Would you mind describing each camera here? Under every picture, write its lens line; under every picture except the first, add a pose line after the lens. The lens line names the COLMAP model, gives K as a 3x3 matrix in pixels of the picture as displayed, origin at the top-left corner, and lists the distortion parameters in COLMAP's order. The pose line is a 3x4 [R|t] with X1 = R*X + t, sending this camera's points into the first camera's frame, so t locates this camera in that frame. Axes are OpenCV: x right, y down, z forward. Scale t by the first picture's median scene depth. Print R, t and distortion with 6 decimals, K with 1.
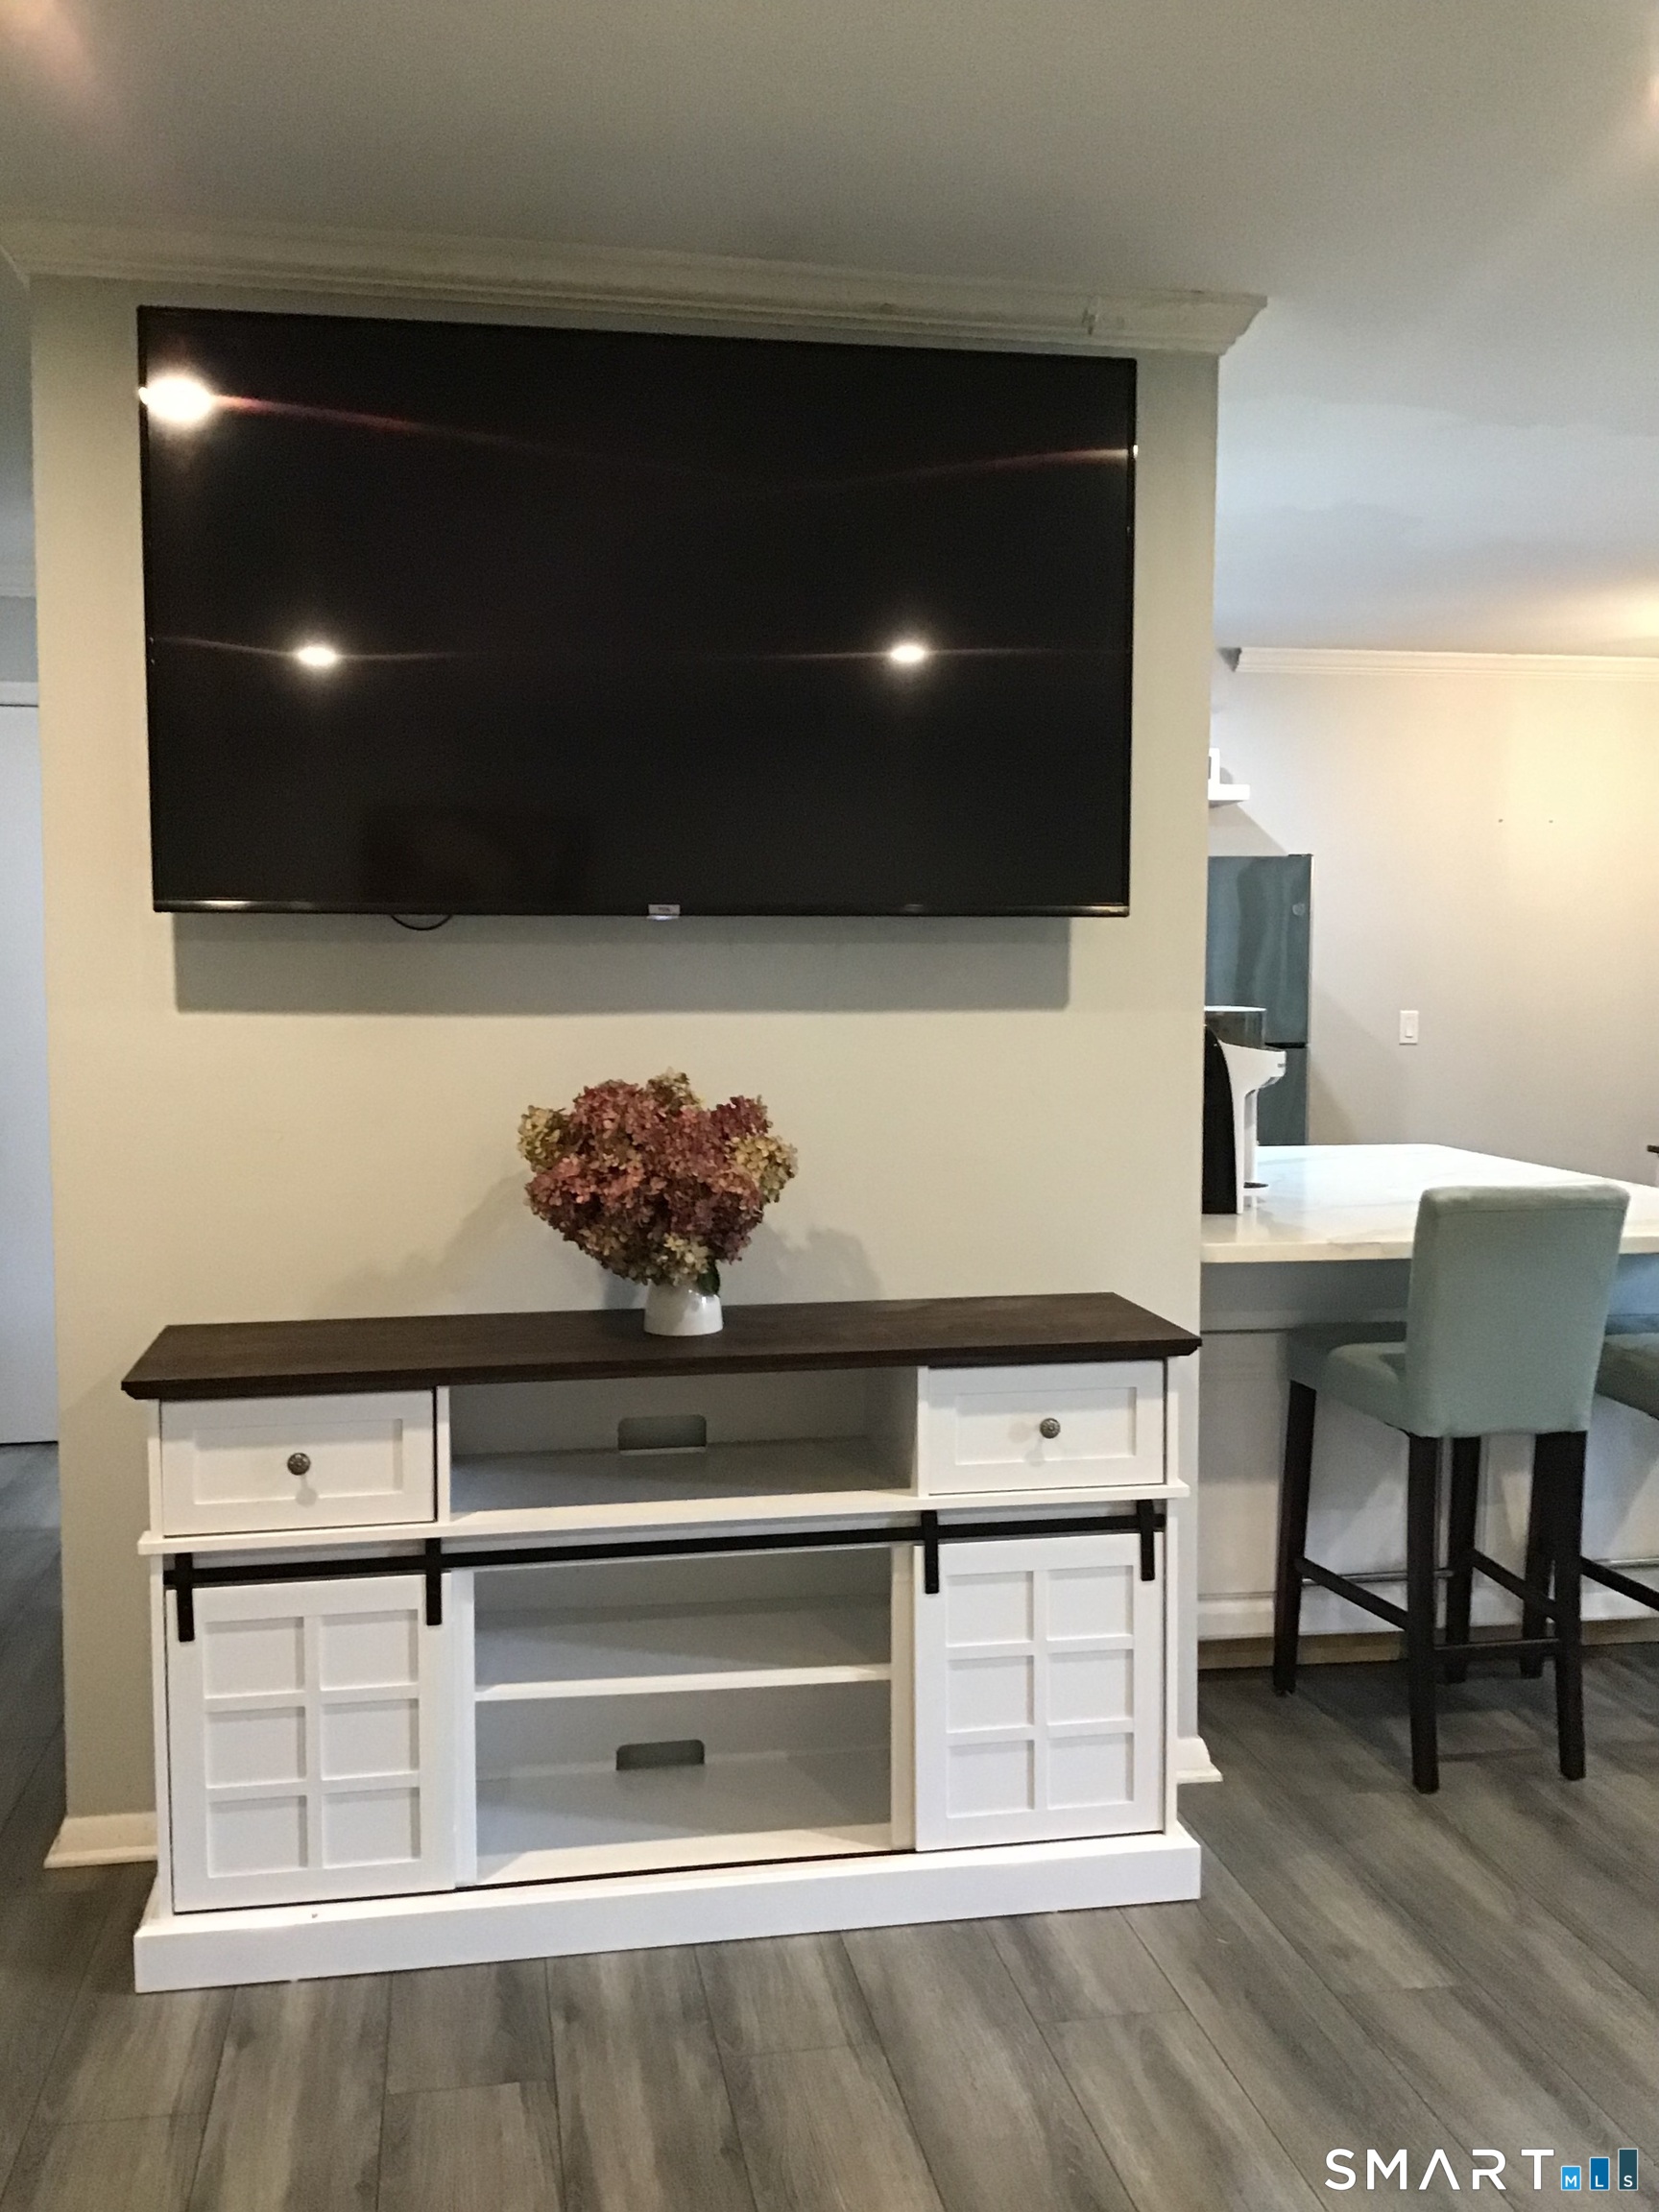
lens RADIAL K [[2018.3, 0, 829.9], [0, 2018.3, 1102.5], [0, 0, 1]] dist [0.026915, 0.000000]
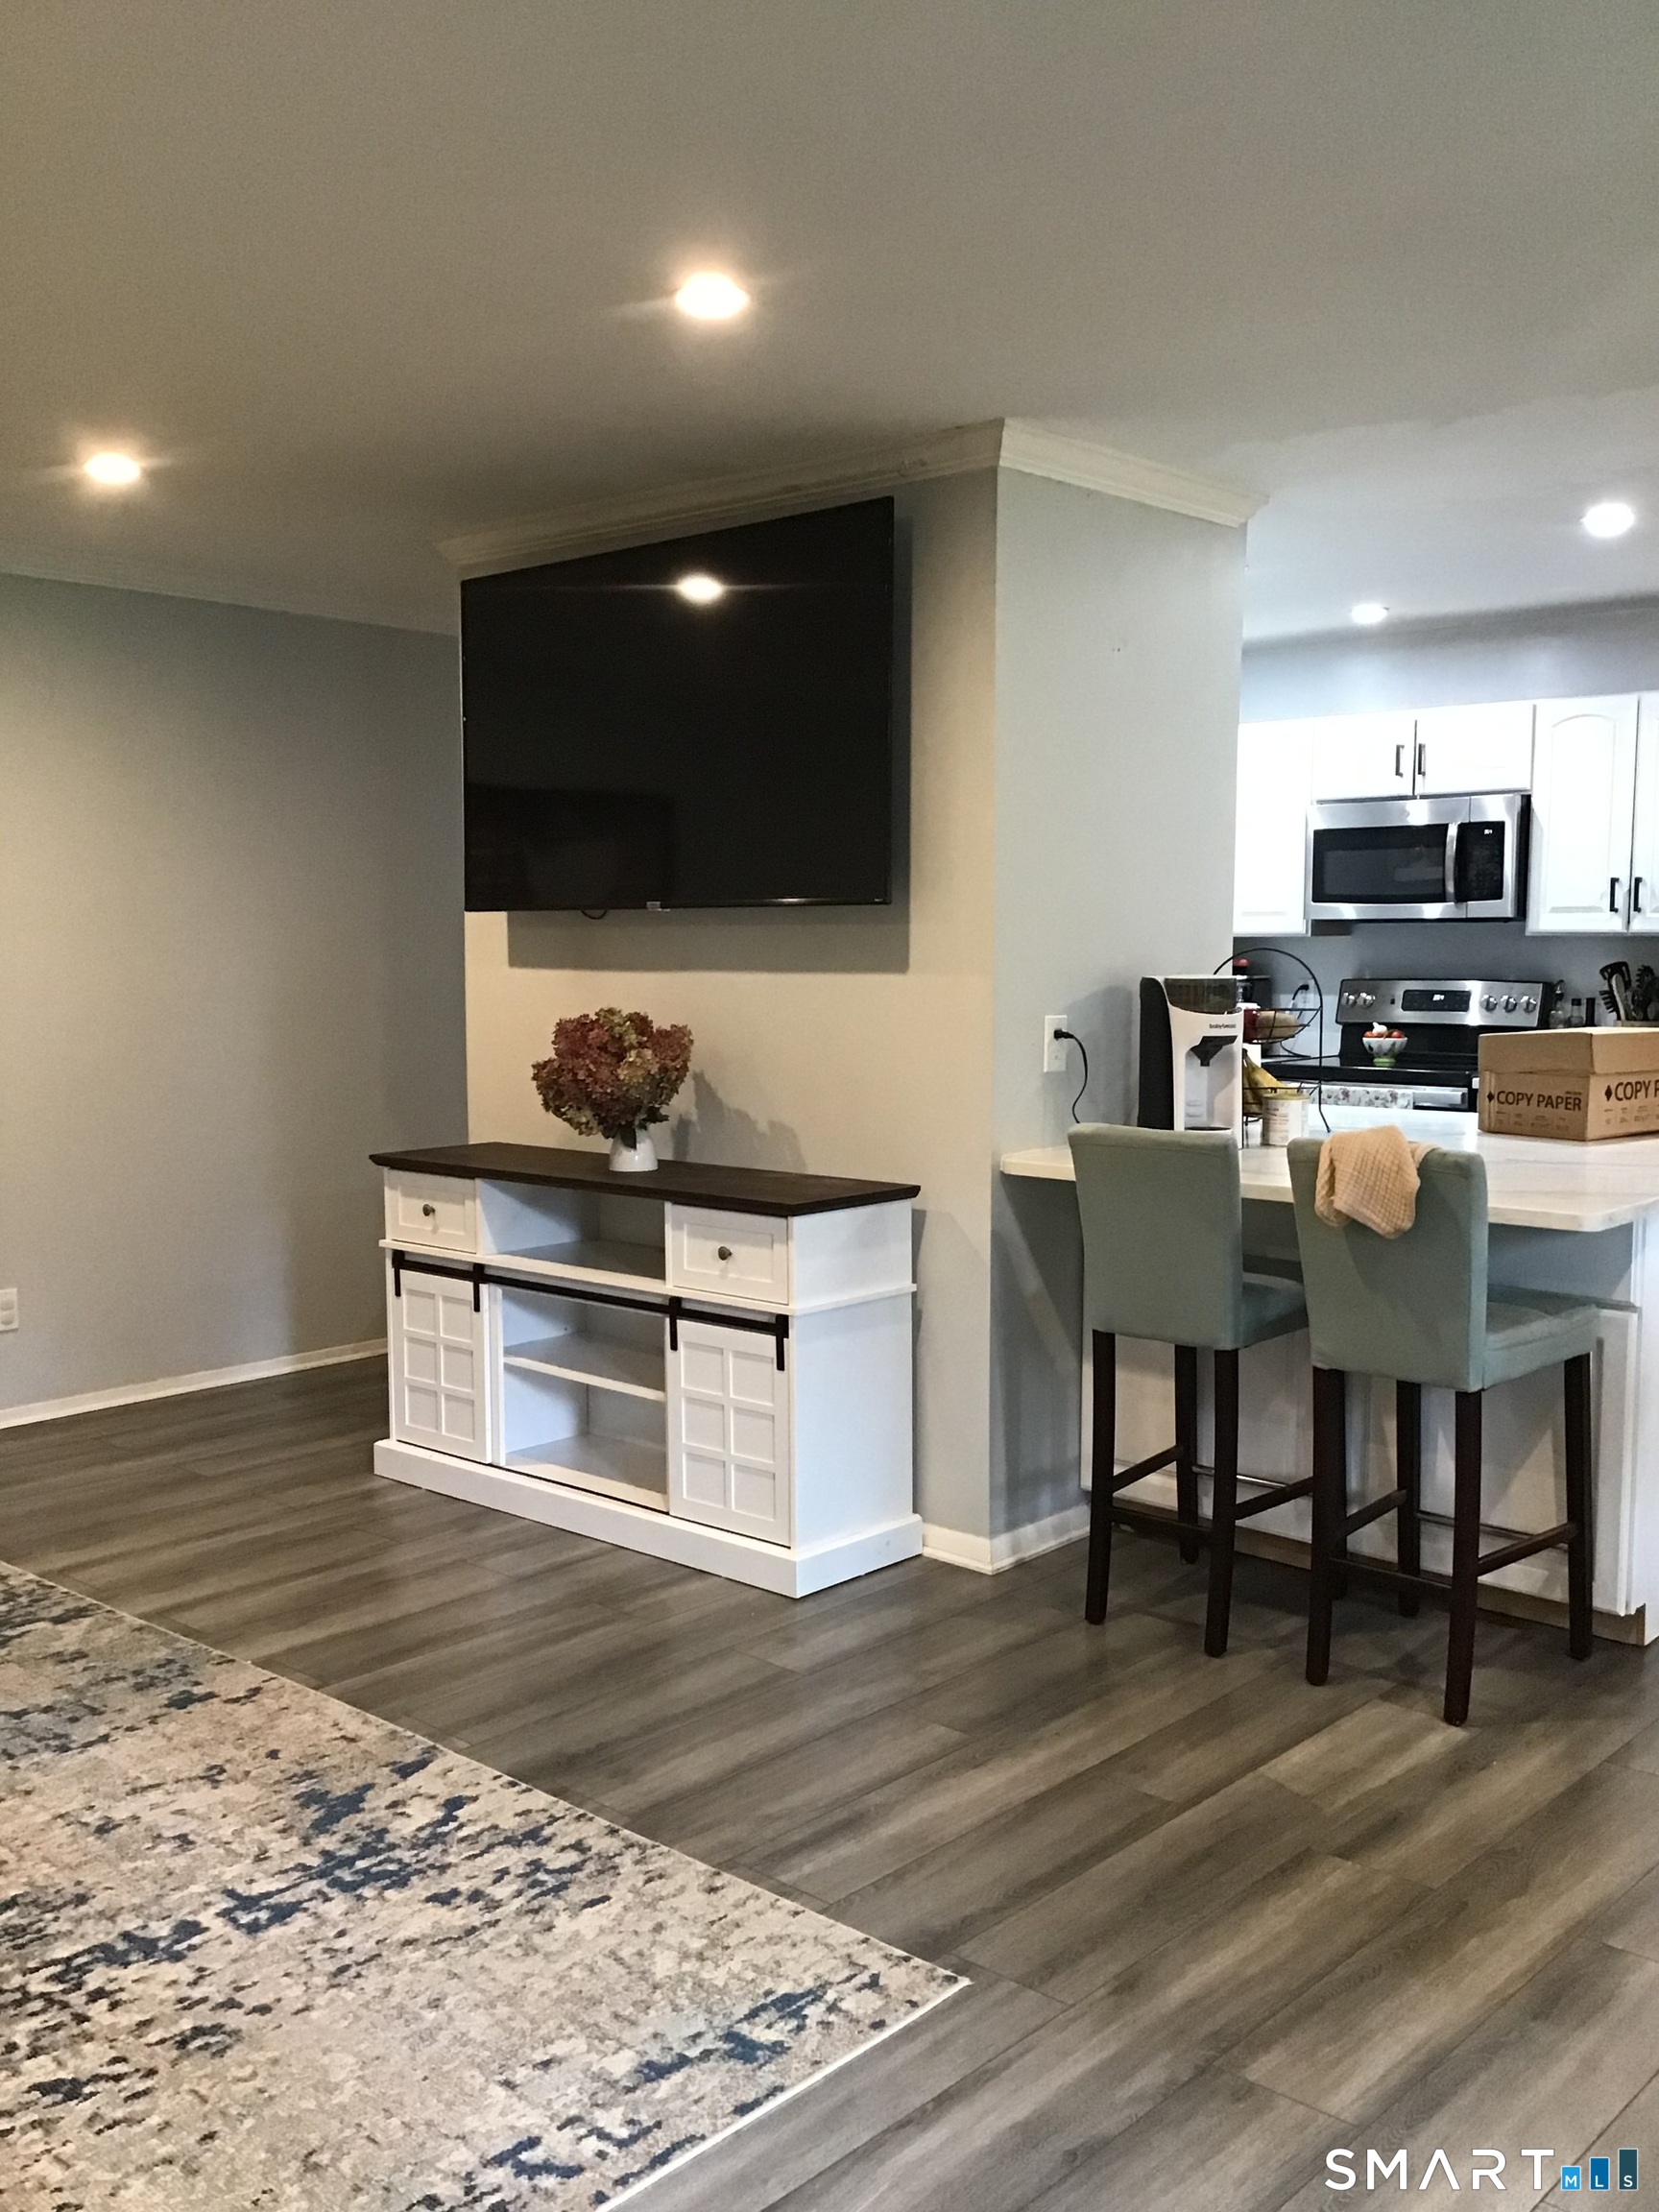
lens RADIAL K [[2018.3, 0, 825.5], [0, 2018.3, 1113.0], [0, 0, 1]] dist [0.026915, 0.000000]
pose [[0.599336, 0.067814, -0.797620, 1.326734], [-0.051559, 0.997607, 0.046075, -0.013624], [0.798835, 0.013510, 0.601398, 0.163768]]
